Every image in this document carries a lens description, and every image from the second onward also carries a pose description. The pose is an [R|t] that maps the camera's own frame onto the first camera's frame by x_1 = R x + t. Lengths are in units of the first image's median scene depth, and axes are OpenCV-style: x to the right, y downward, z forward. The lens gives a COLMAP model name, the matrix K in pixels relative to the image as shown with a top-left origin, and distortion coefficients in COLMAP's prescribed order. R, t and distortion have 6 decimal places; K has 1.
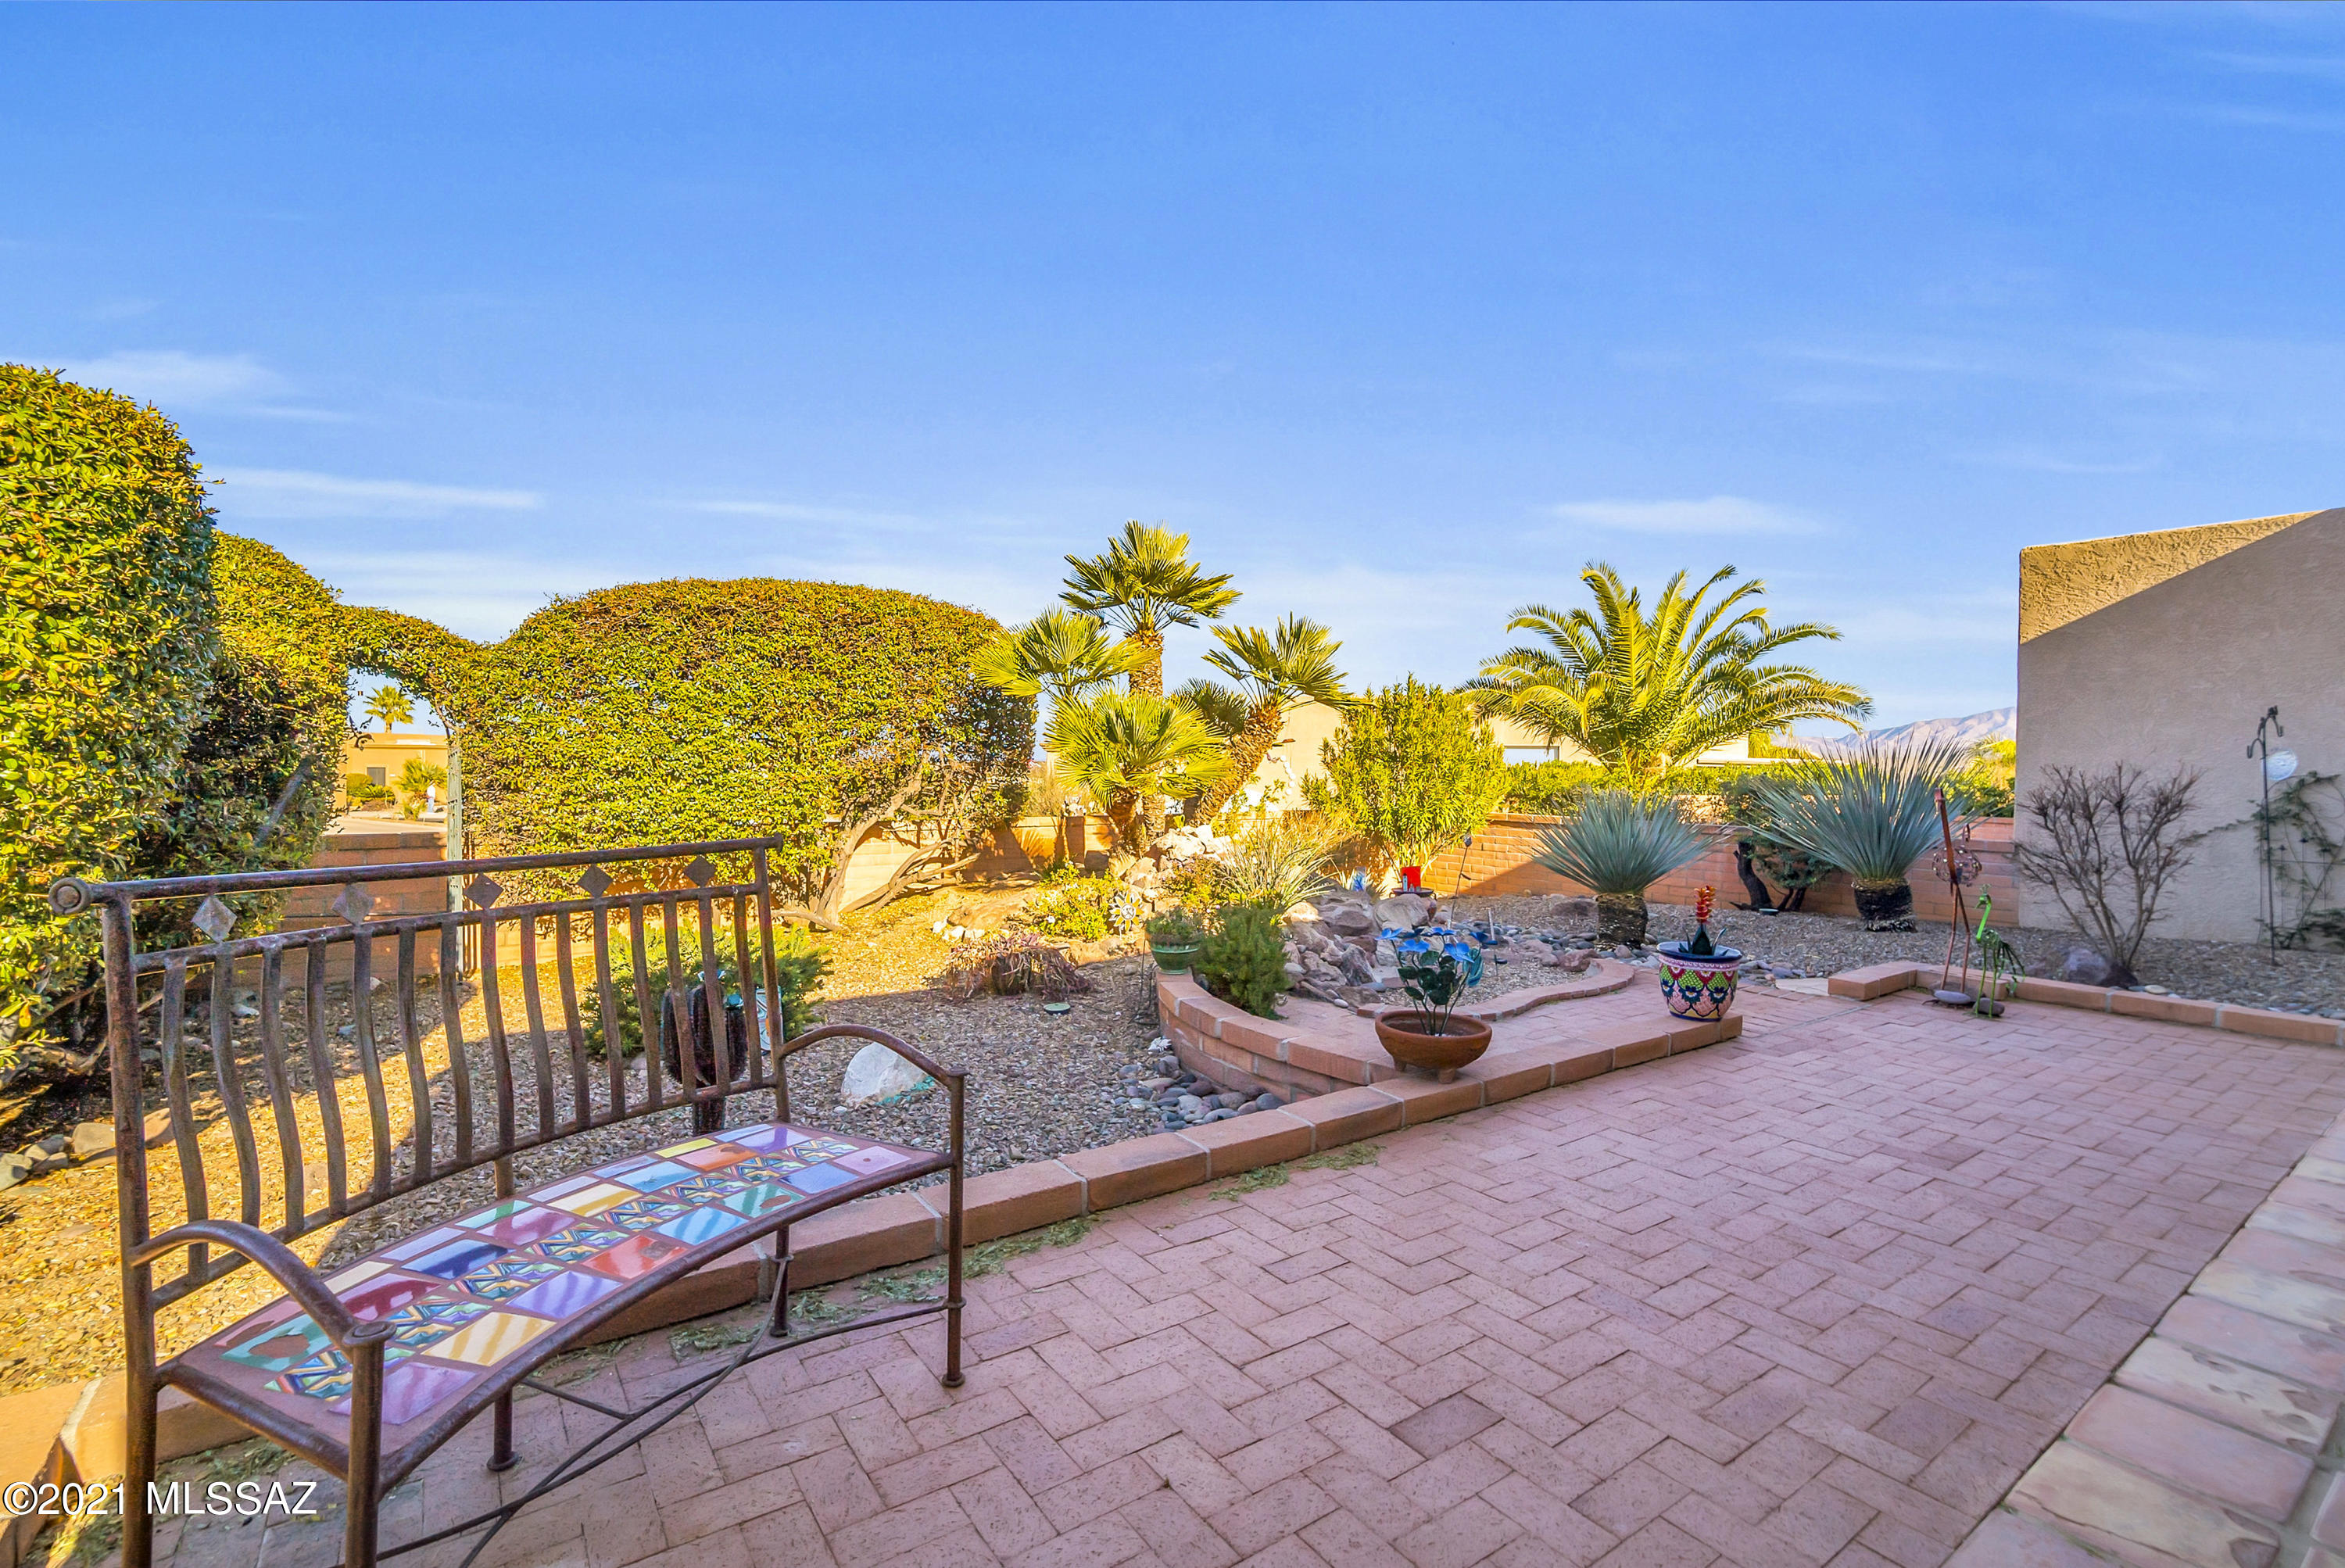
lens RADIAL K [[1053.6, 0, 1197.7], [0, 1053.6, 777.1], [0, 0, 1]] dist [-0.011931, 0.000563]
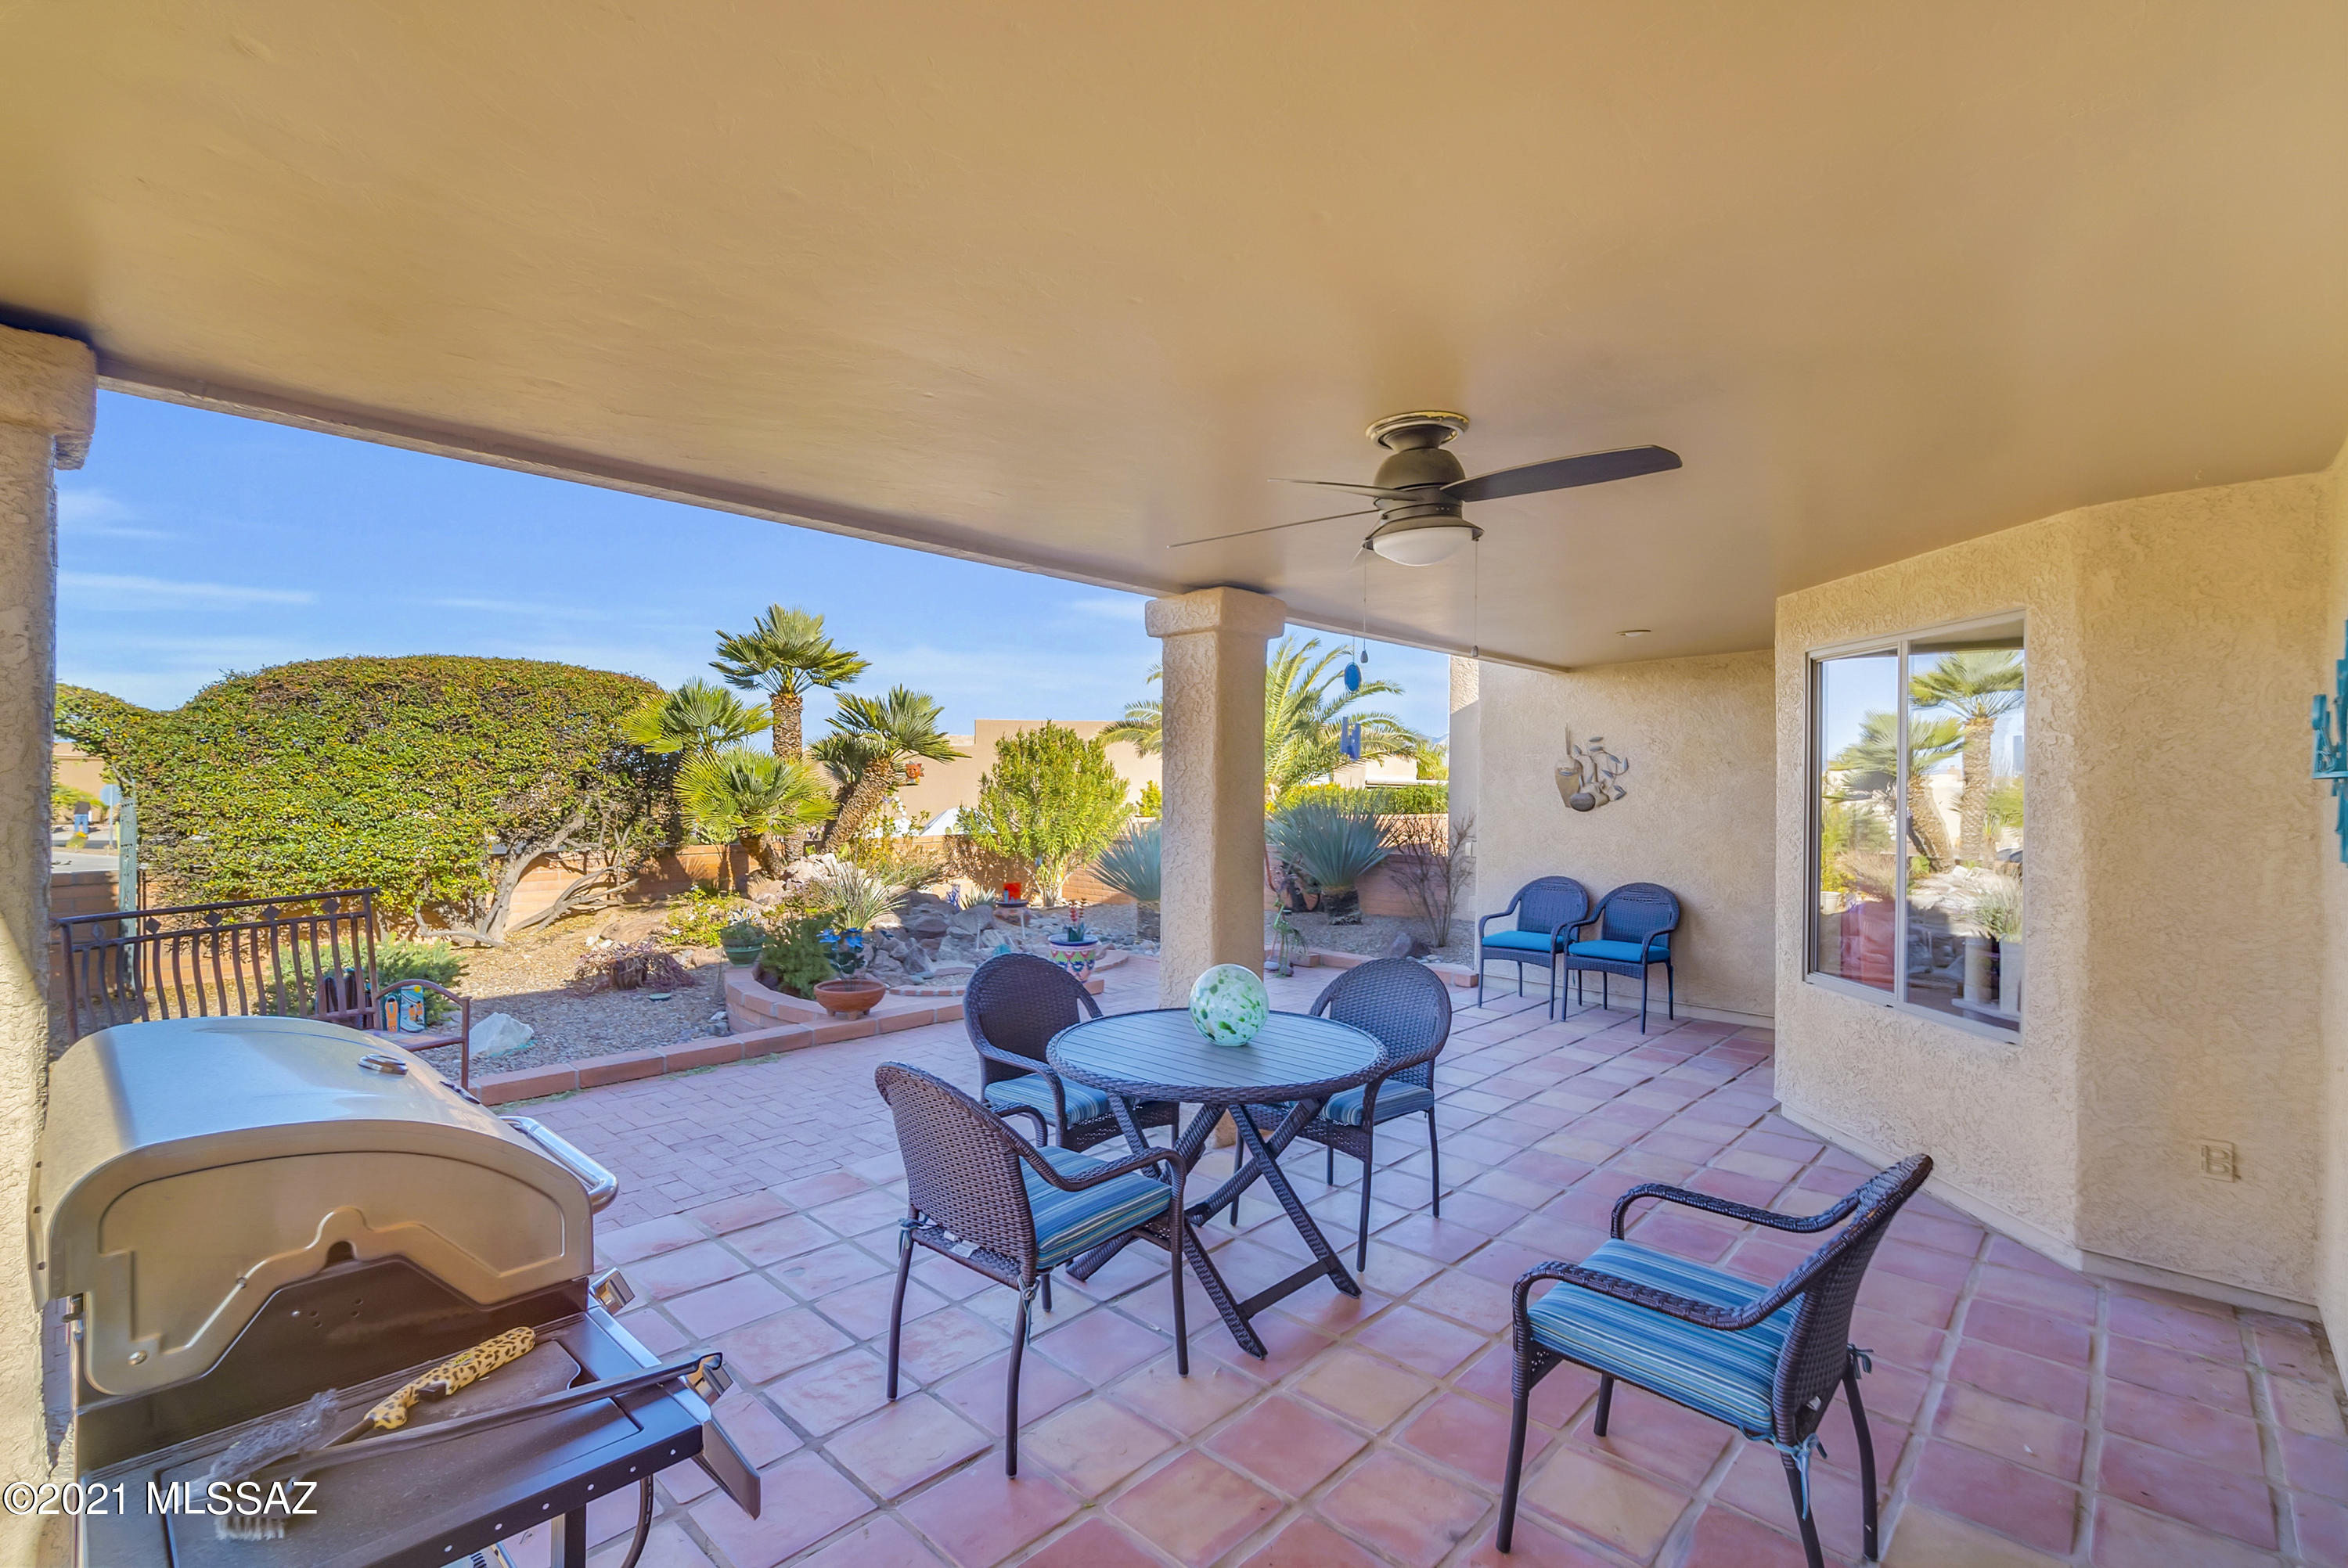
lens RADIAL K [[1053.9, 0, 1177.0], [0, 1053.9, 771.7], [0, 0, 1]] dist [-0.001749, 0.000319]
pose [[0.981312, 0.002205, 0.192410, 0.185834], [0.000659, 0.999890, -0.014819, -0.034919], [-0.192422, 0.014669, 0.981203, -0.330387]]
